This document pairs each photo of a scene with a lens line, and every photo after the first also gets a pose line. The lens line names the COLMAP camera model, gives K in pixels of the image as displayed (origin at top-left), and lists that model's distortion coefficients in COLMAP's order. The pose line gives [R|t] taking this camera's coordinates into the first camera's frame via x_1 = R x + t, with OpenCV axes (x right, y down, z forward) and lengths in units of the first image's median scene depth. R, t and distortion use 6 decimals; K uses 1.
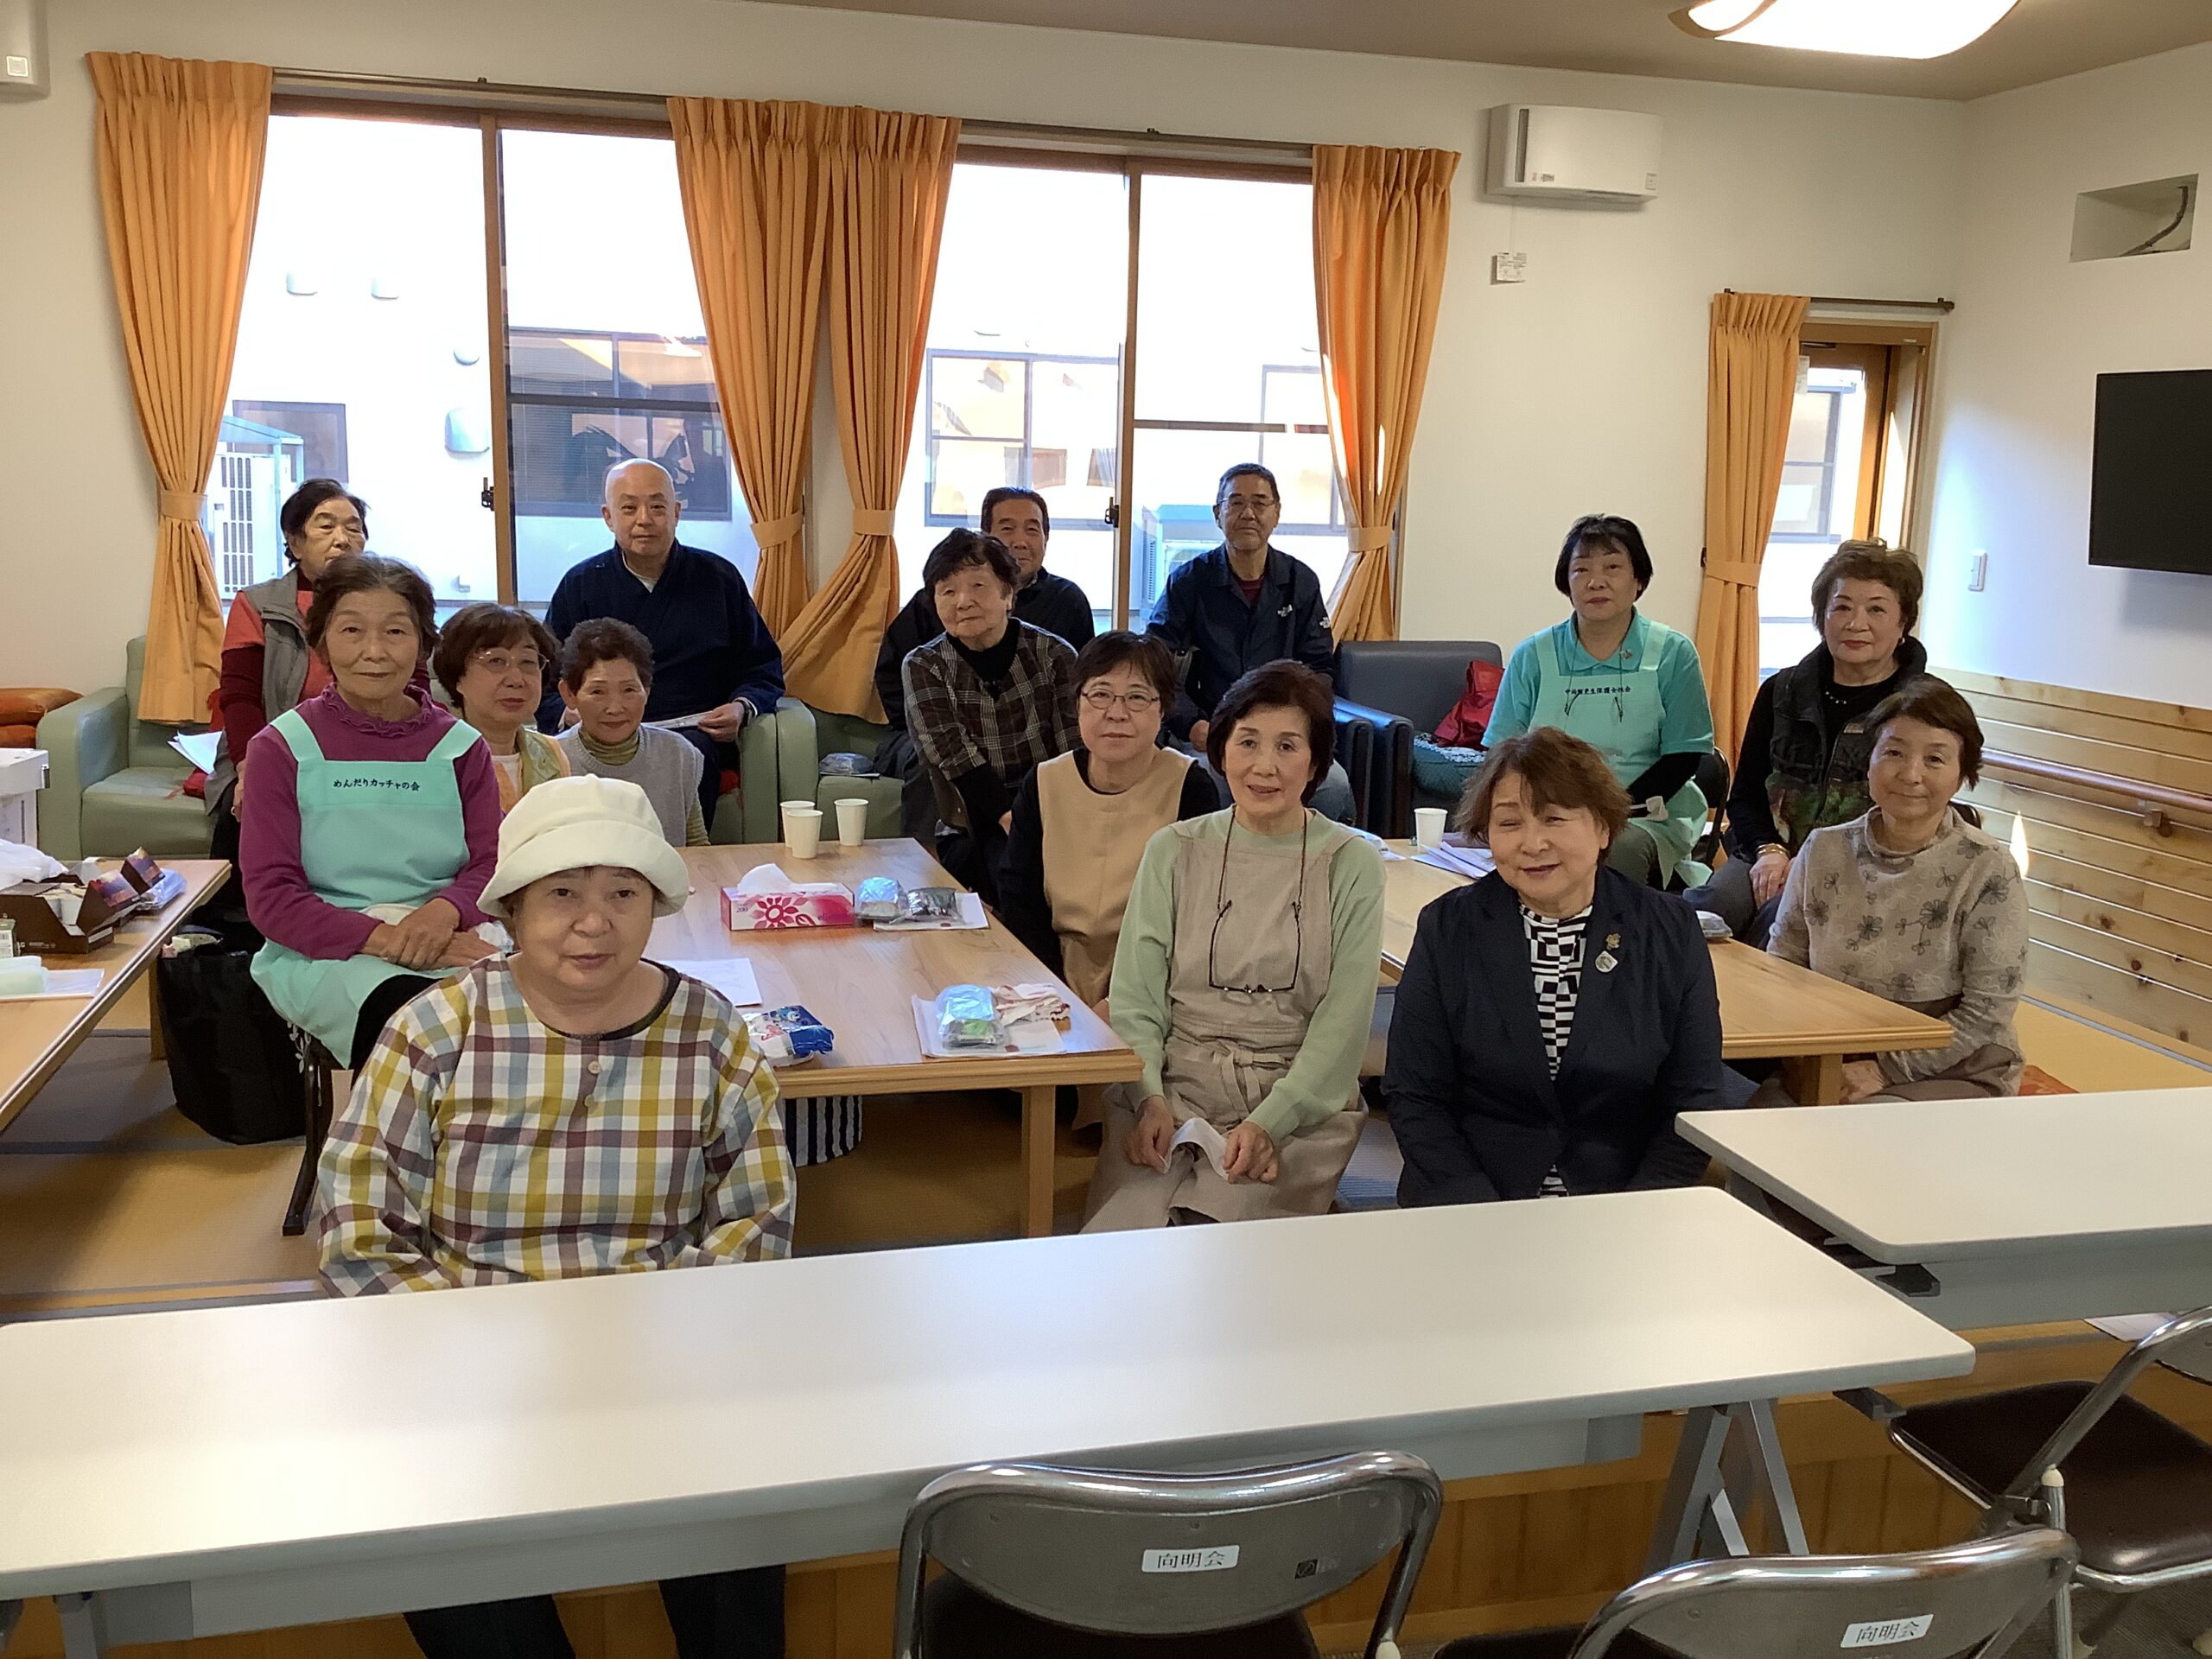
lens RADIAL K [[2005.7, 0, 1084.6], [0, 2005.7, 823.2], [0, 0, 1]] dist [0.006548, 0.000000]
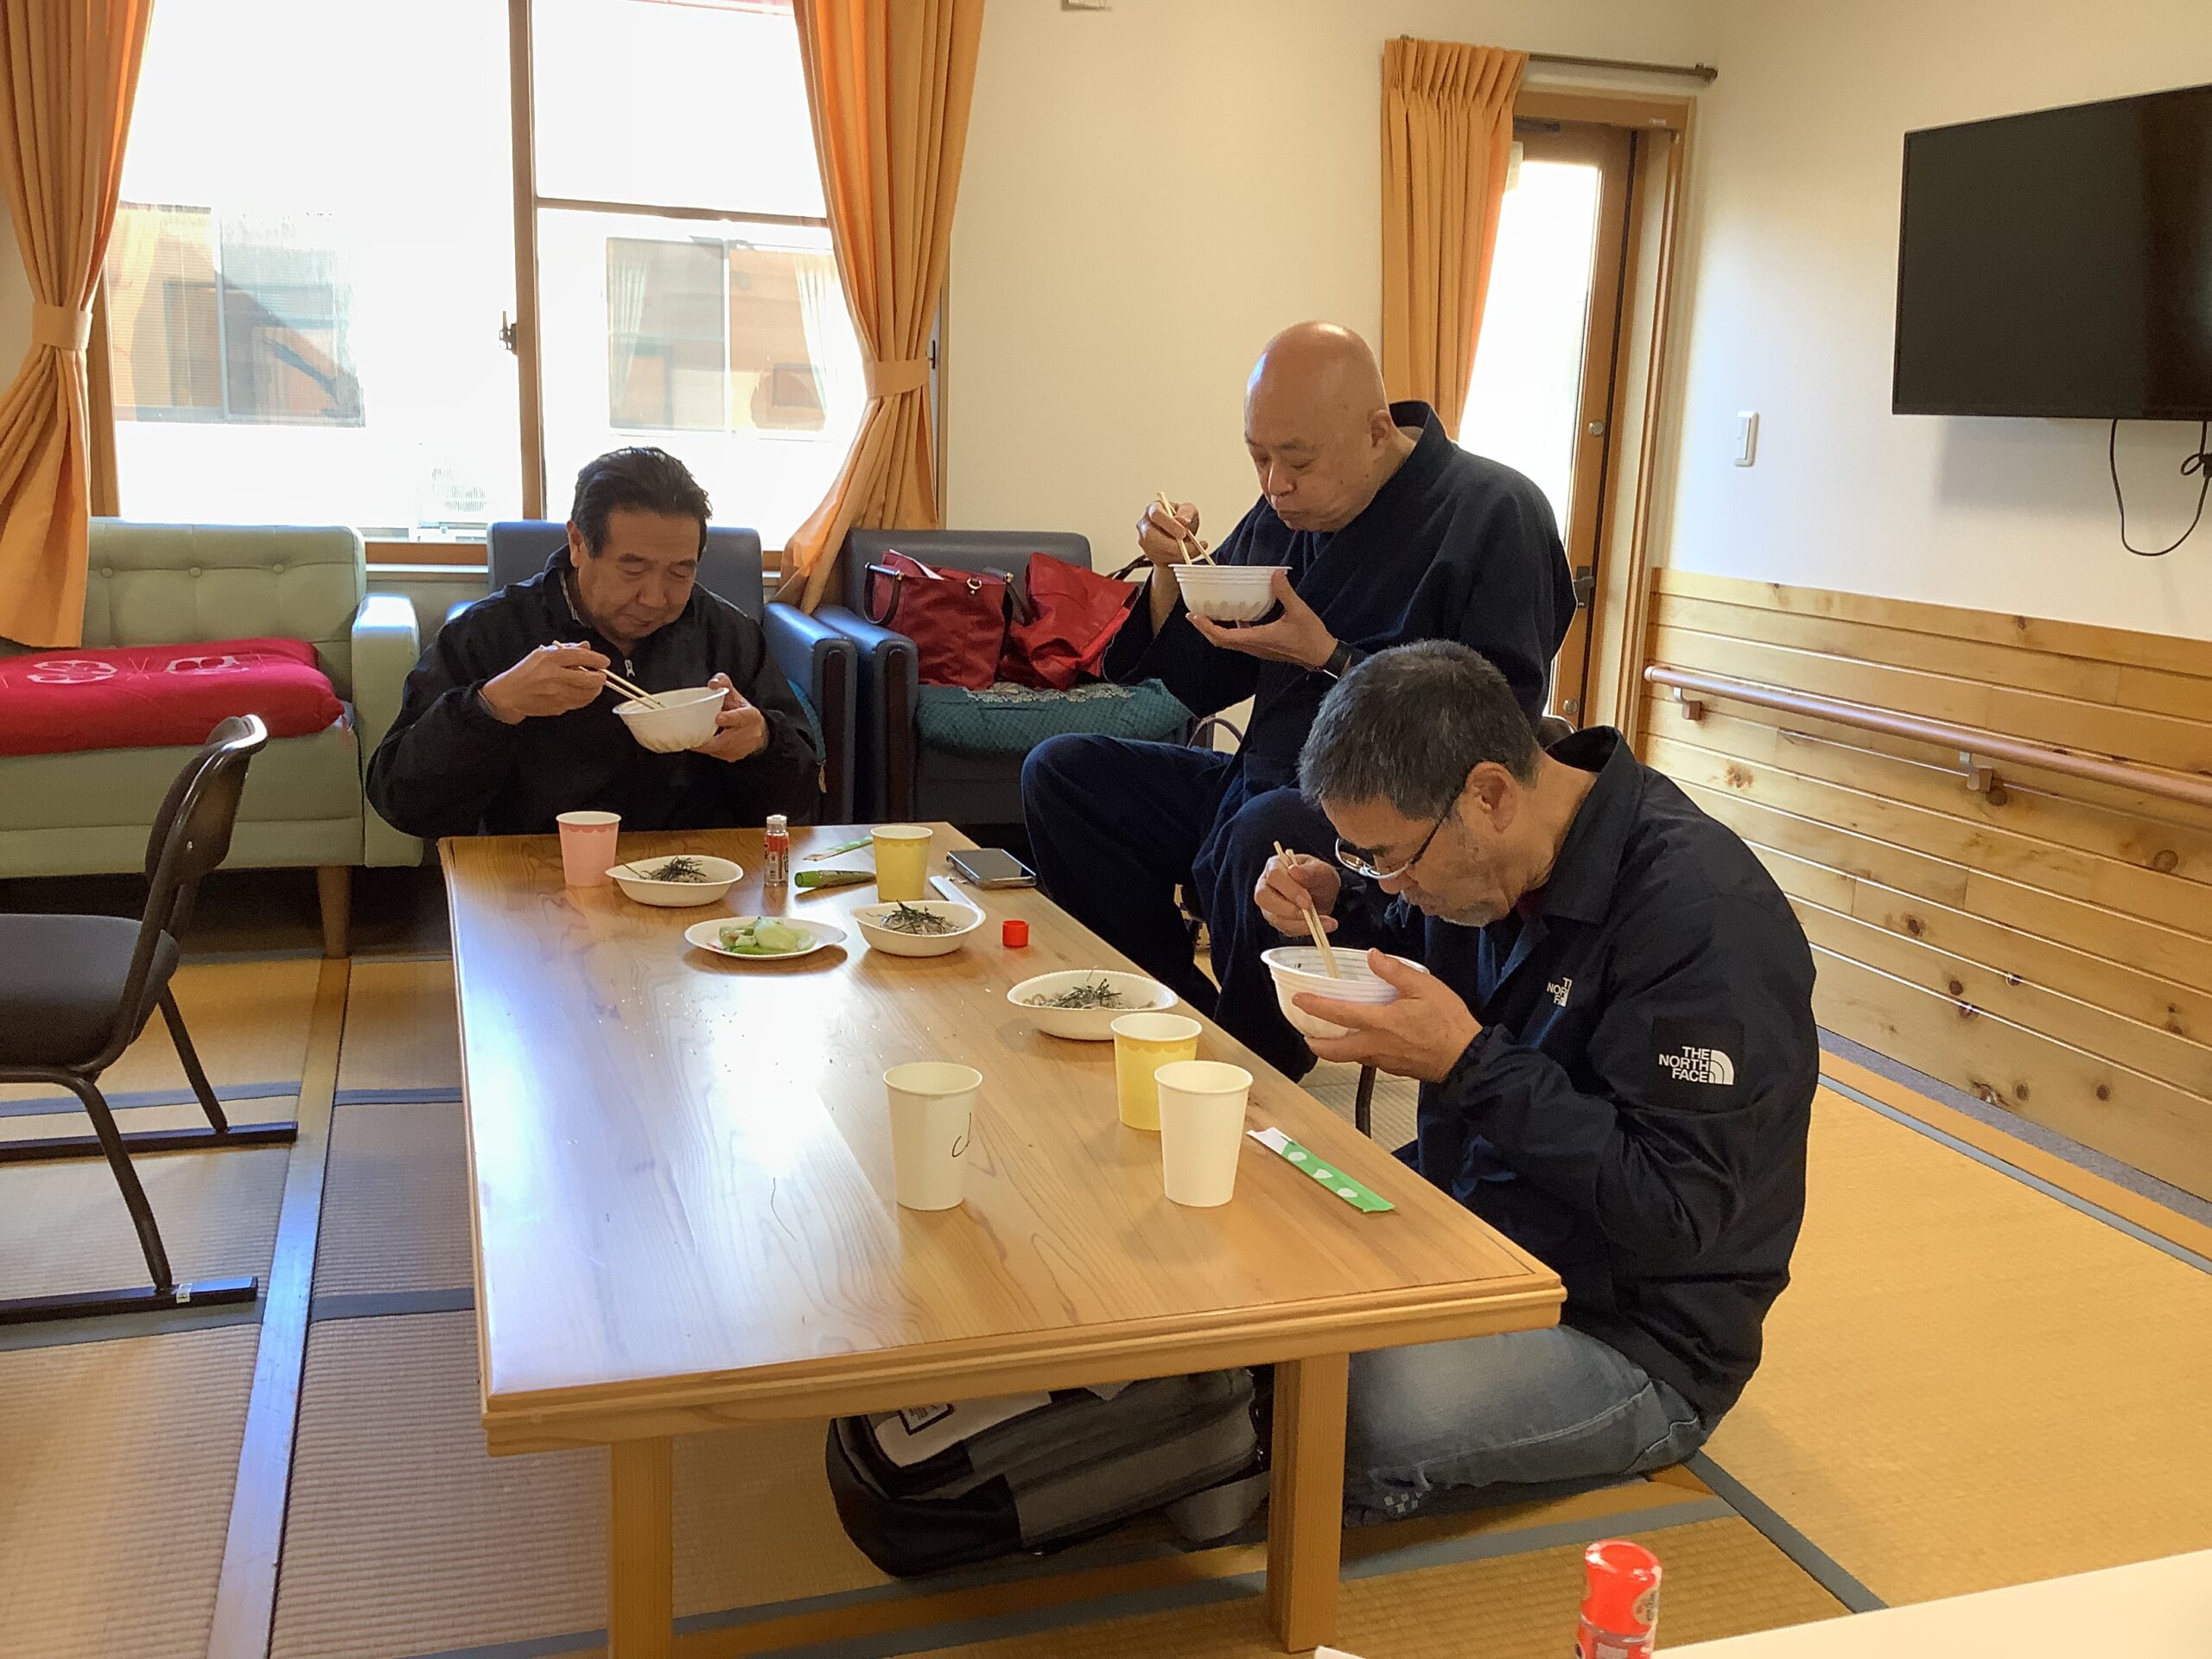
lens RADIAL K [[2005.7, 0, 1115.1], [0, 2005.7, 832.4], [0, 0, 1]] dist [0.006548, 0.000000]
pose [[0.995328, -0.010479, 0.095979, 0.155609], [0.007704, 0.999543, 0.029237, -0.006164], [-0.096242, -0.028361, 0.994954, 0.314546]]
